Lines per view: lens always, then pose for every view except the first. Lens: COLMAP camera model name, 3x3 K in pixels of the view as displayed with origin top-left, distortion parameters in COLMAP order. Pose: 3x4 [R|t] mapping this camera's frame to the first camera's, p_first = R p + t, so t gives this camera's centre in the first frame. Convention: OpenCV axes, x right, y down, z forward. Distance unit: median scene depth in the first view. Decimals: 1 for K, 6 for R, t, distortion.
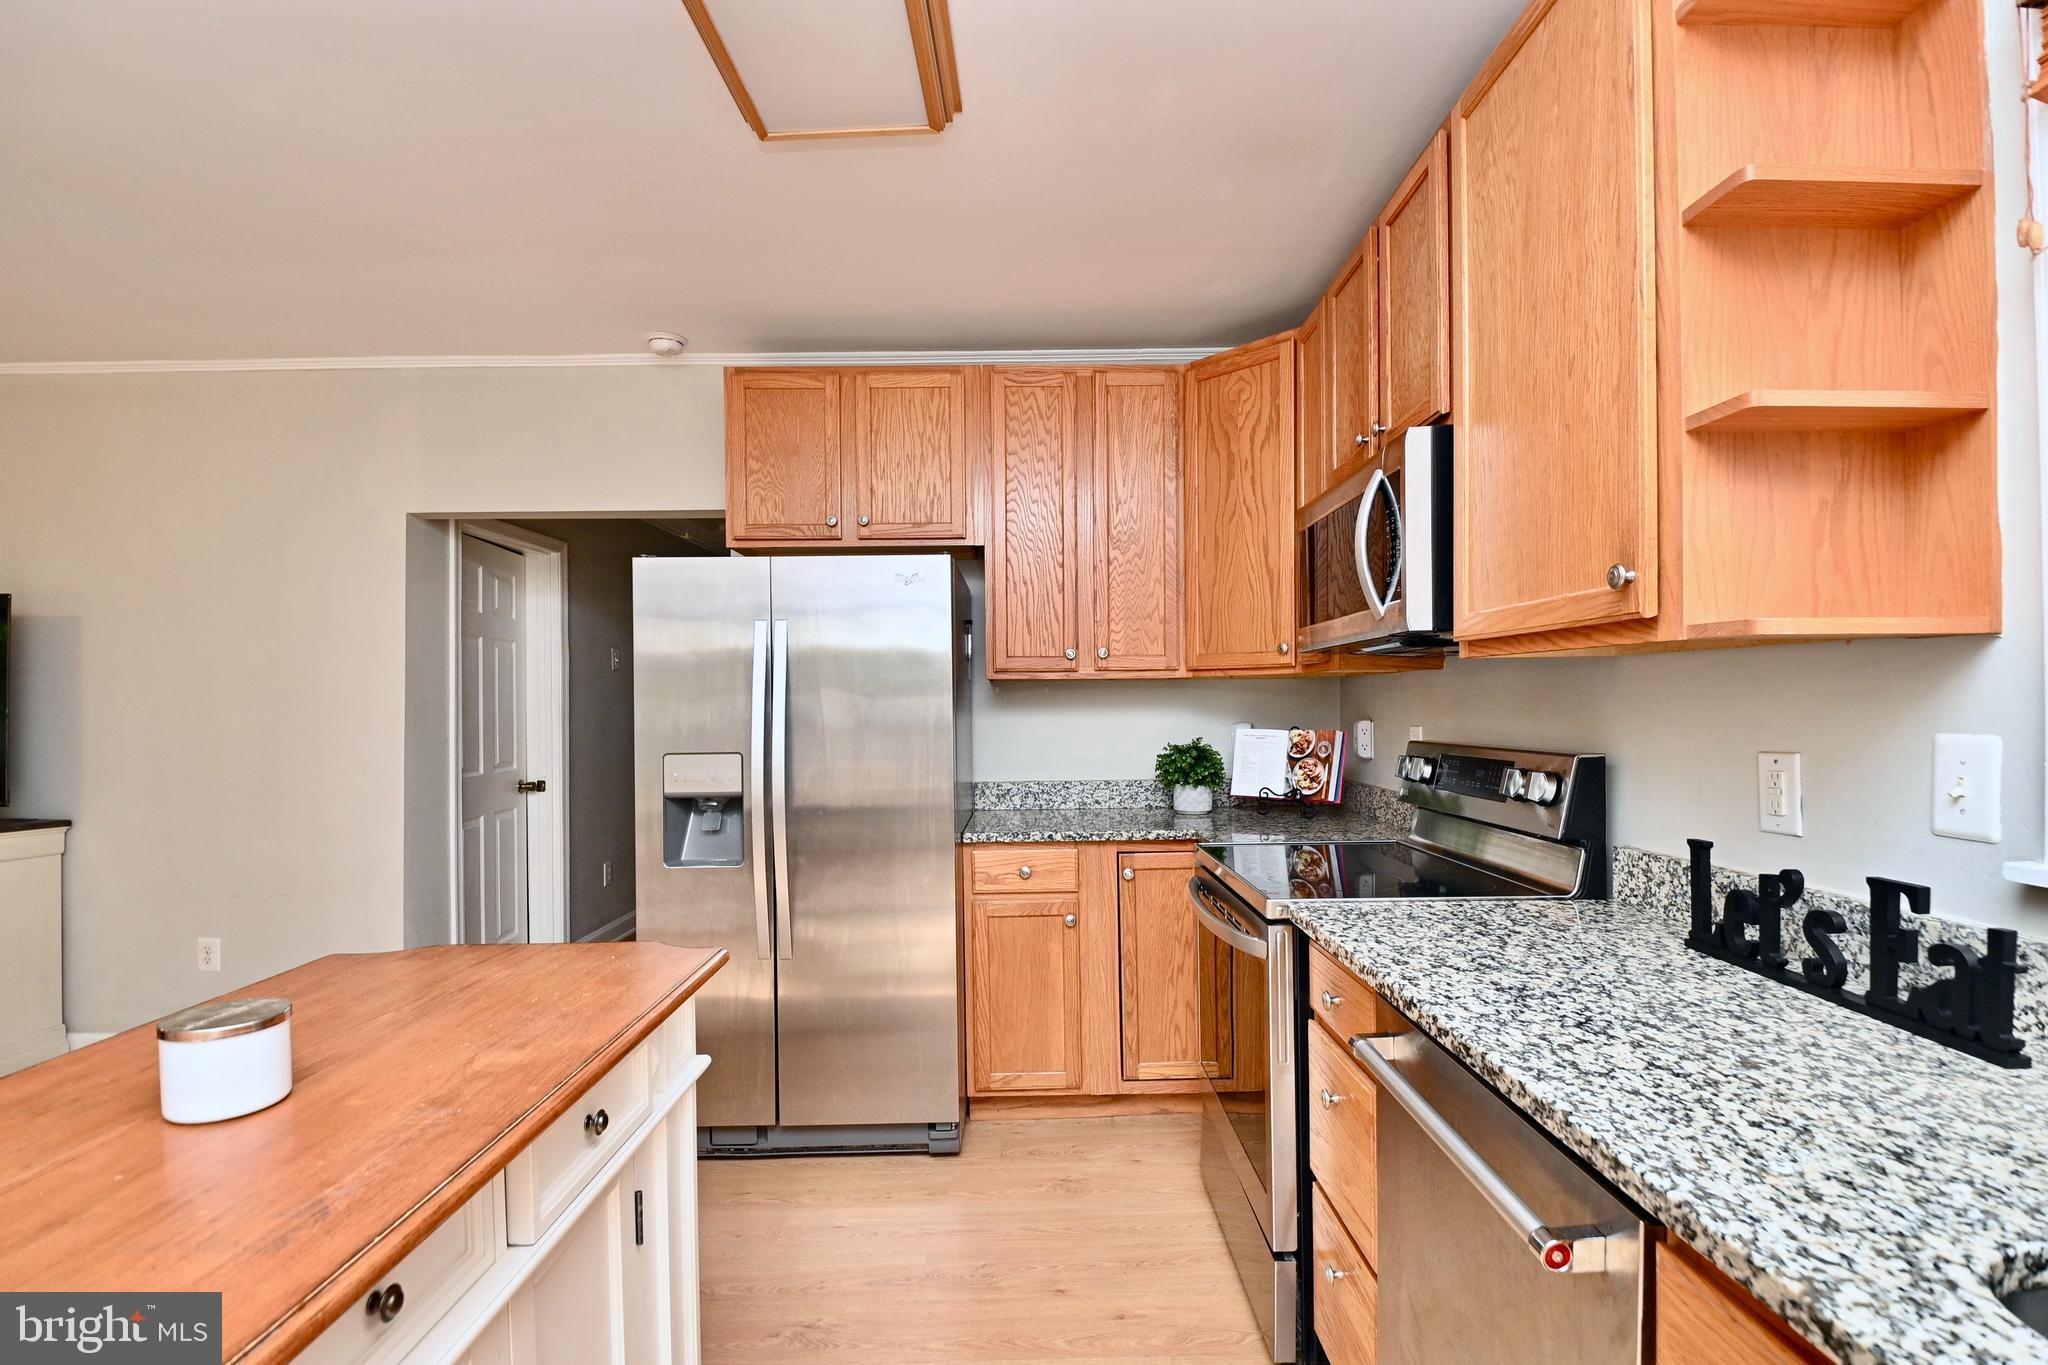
lens RADIAL K [[919.5, 0, 1049.6], [0, 919.5, 714.6], [0, 0, 1]] dist [0.023909, -0.026355]
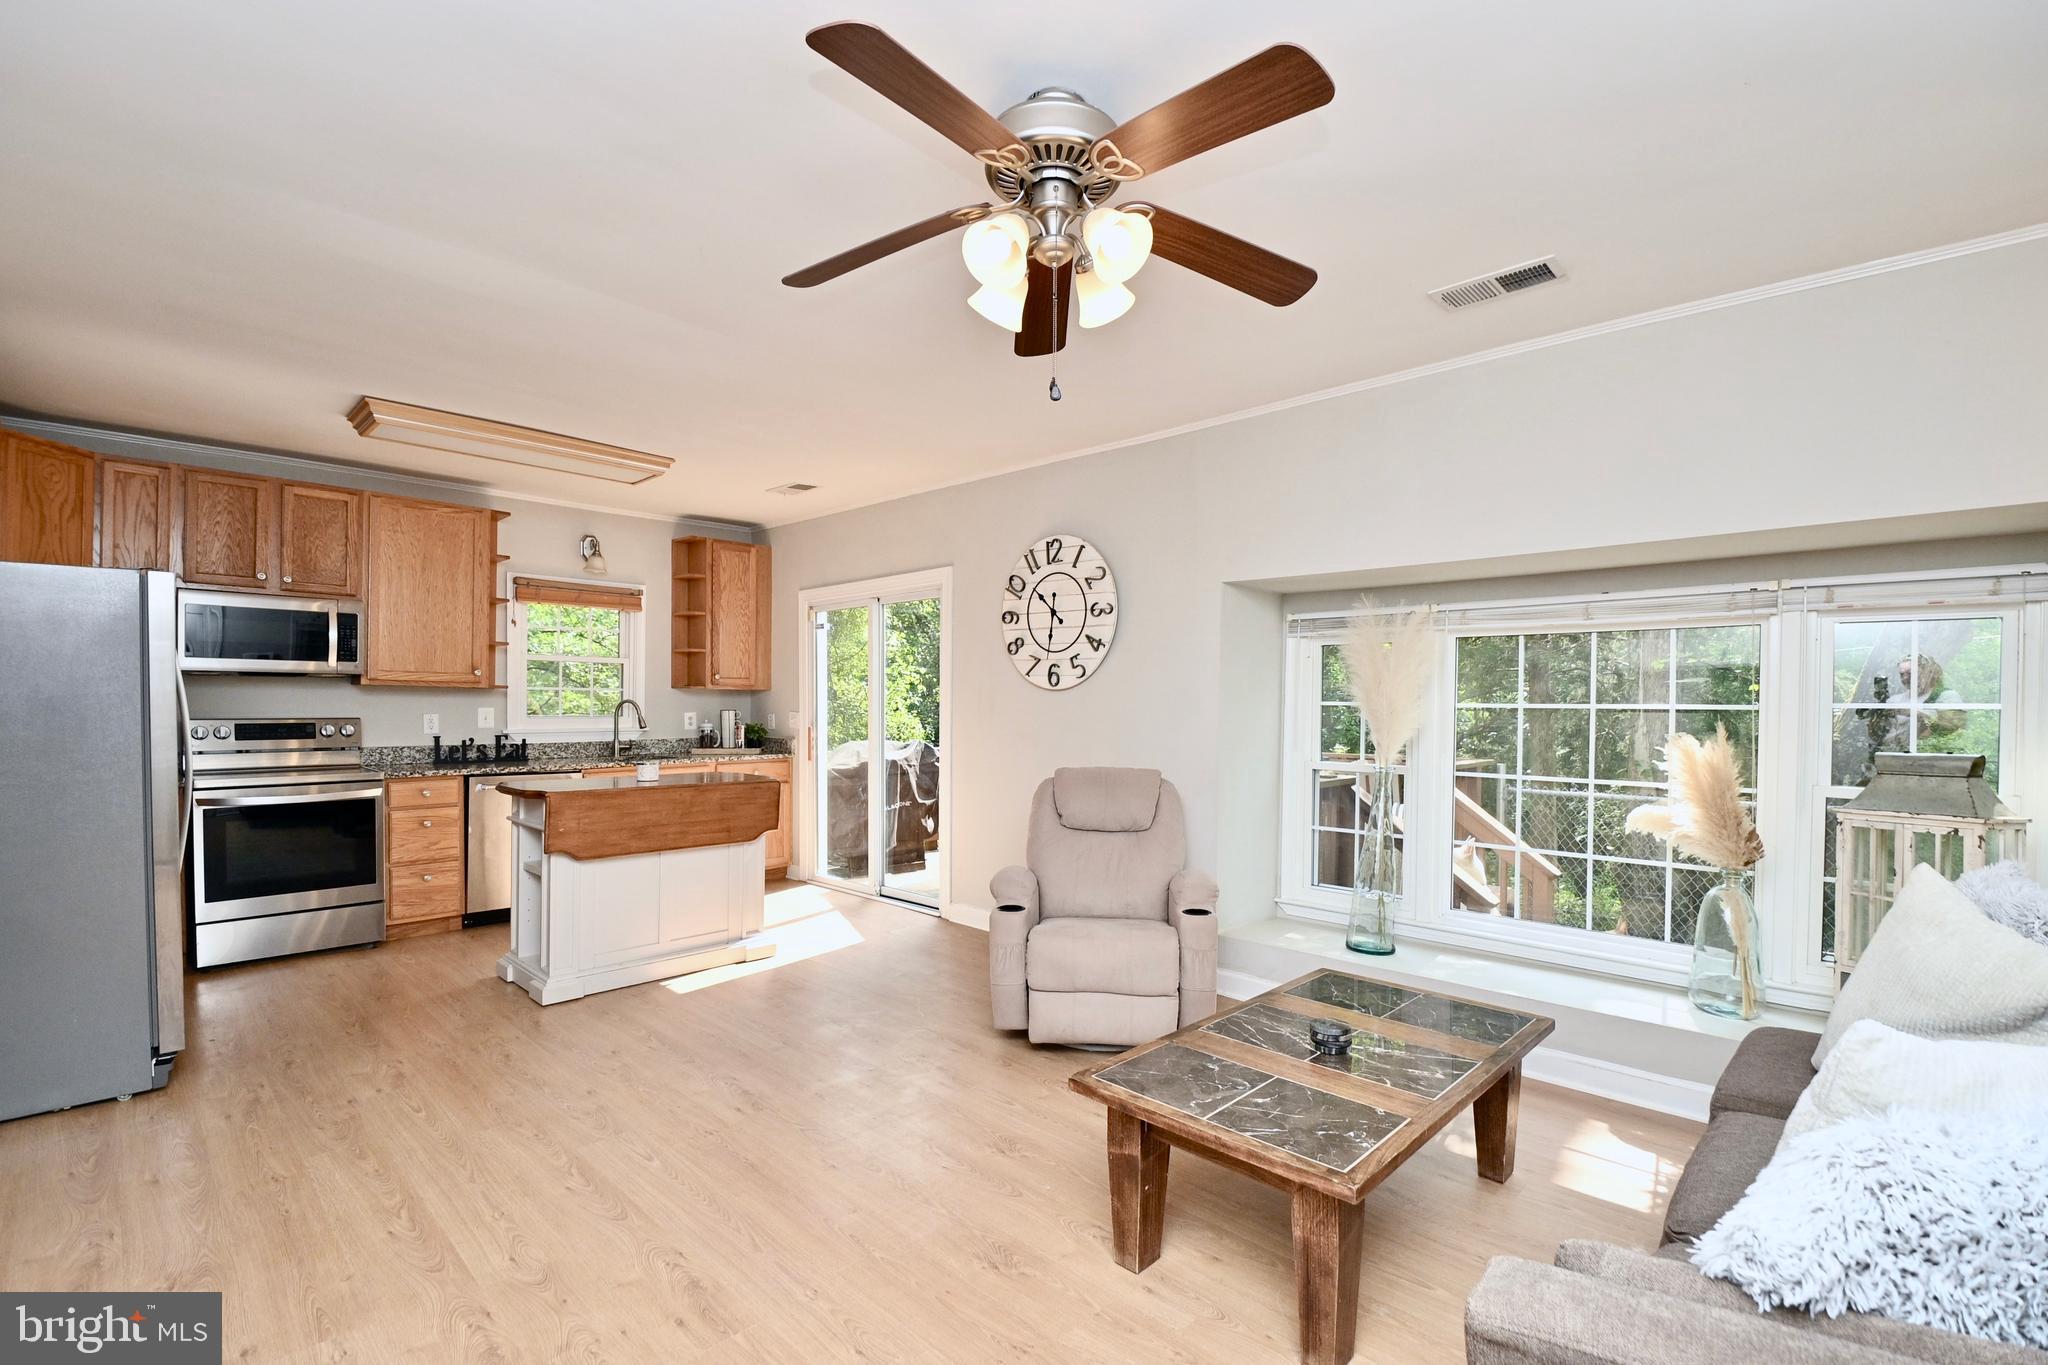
lens RADIAL K [[916.0, 0, 1038.0], [0, 916.0, 712.8], [0, 0, 1]] dist [0.022537, -0.025626]
pose [[-0.704064, -0.007253, 0.710099, -1.777269], [0.002746, 0.999913, 0.012935, -0.003518], [-0.710131, 0.011057, -0.703983, 0.894849]]
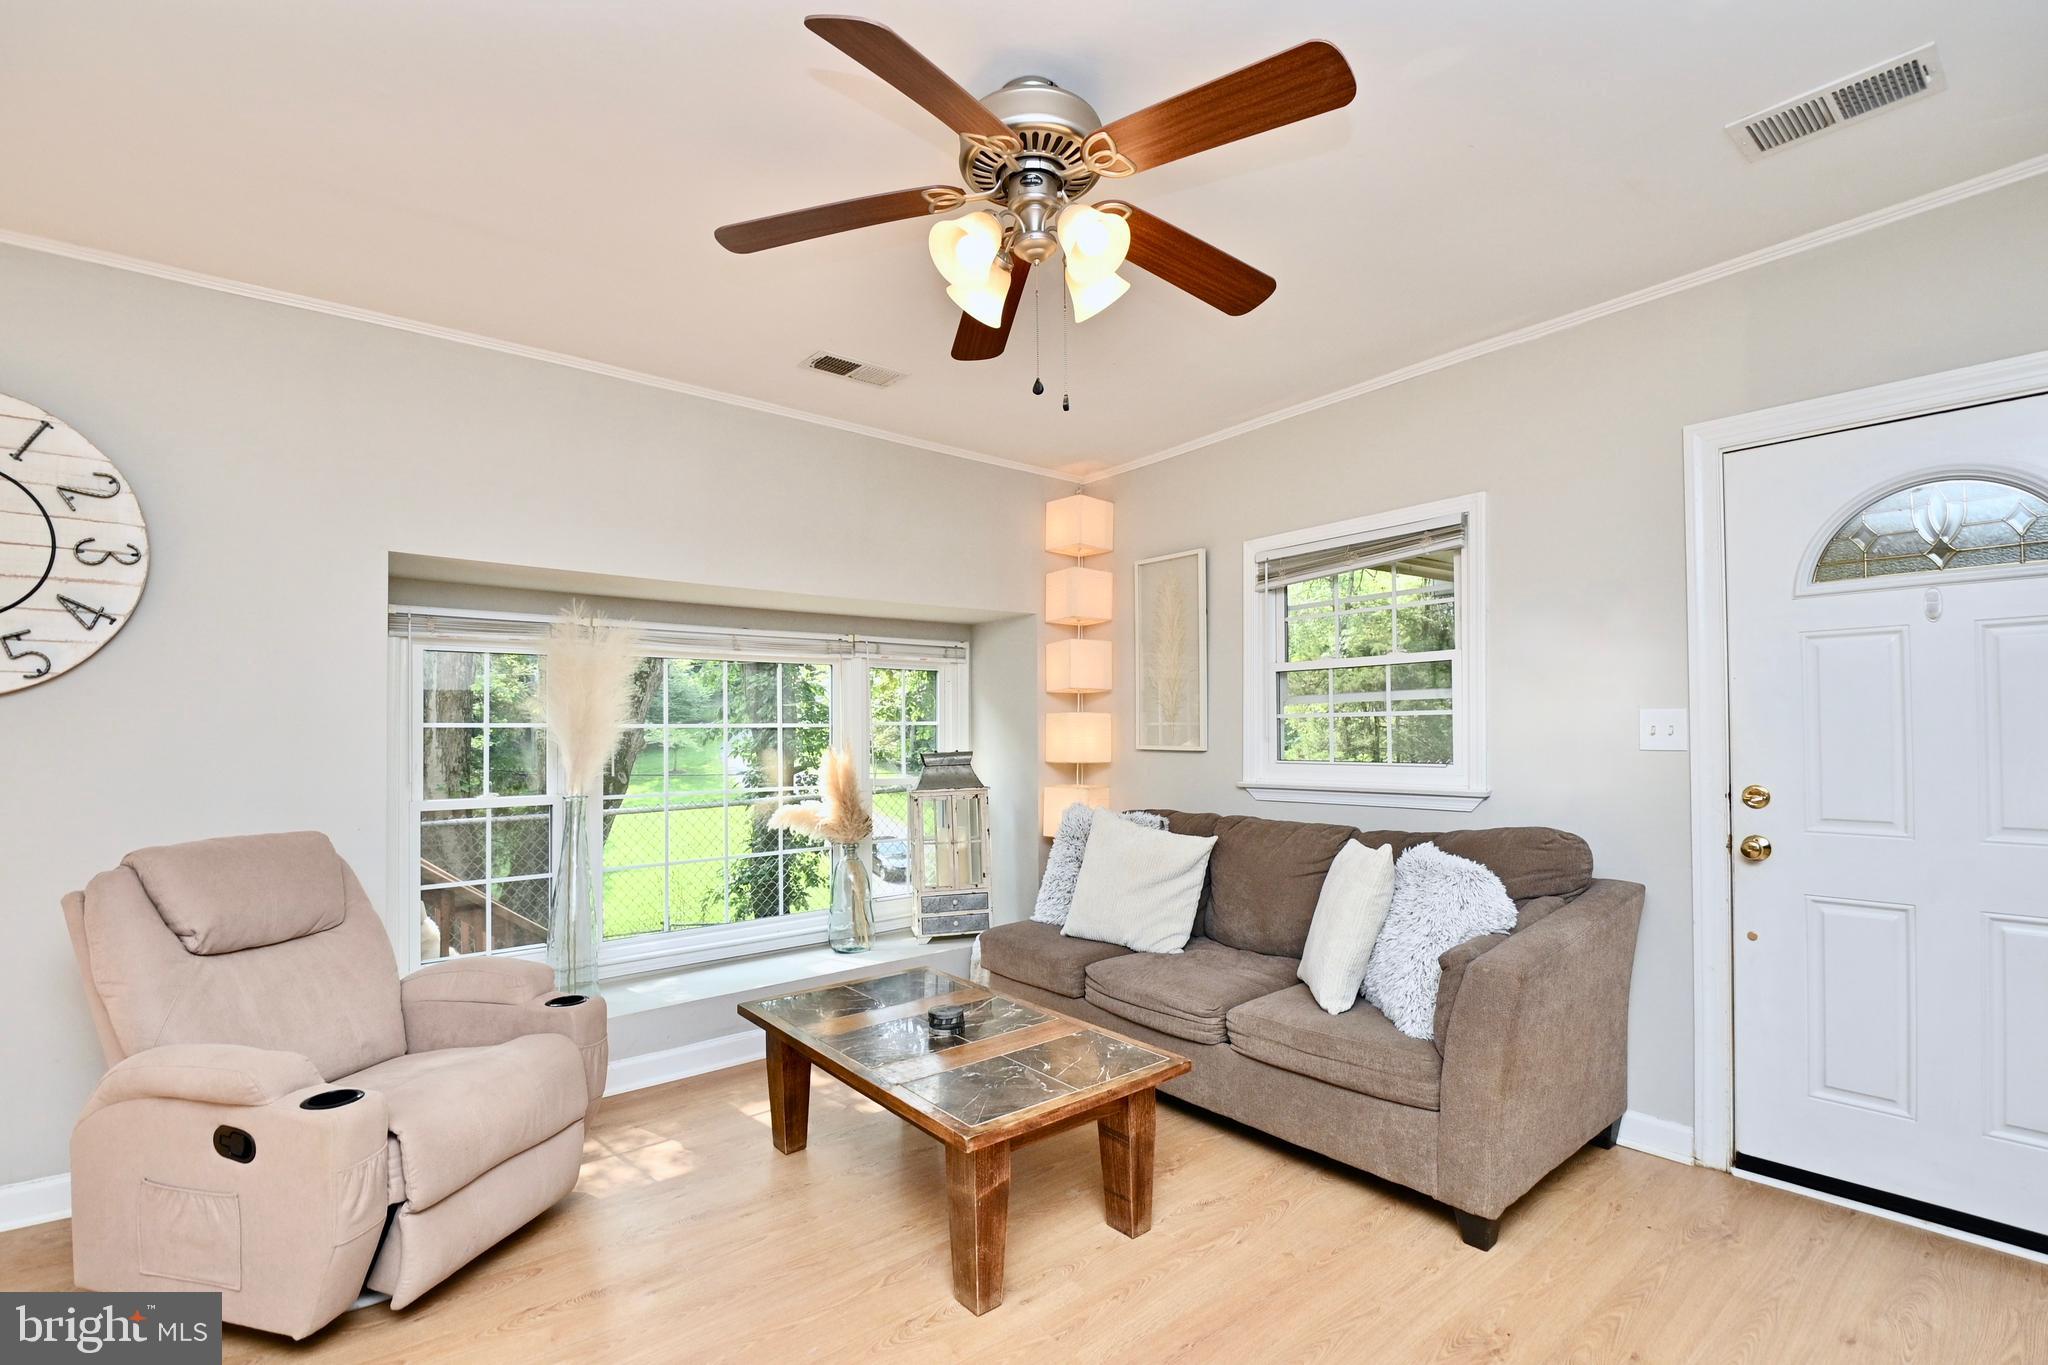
lens RADIAL K [[919.5, 0, 1049.6], [0, 919.5, 714.6], [0, 0, 1]] dist [0.023909, -0.026355]
pose [[-0.779042, 0.001535, -0.626970, -0.893048], [0.006488, 0.999963, -0.005614, -0.000230], [0.626938, -0.008441, -0.779023, 0.913081]]
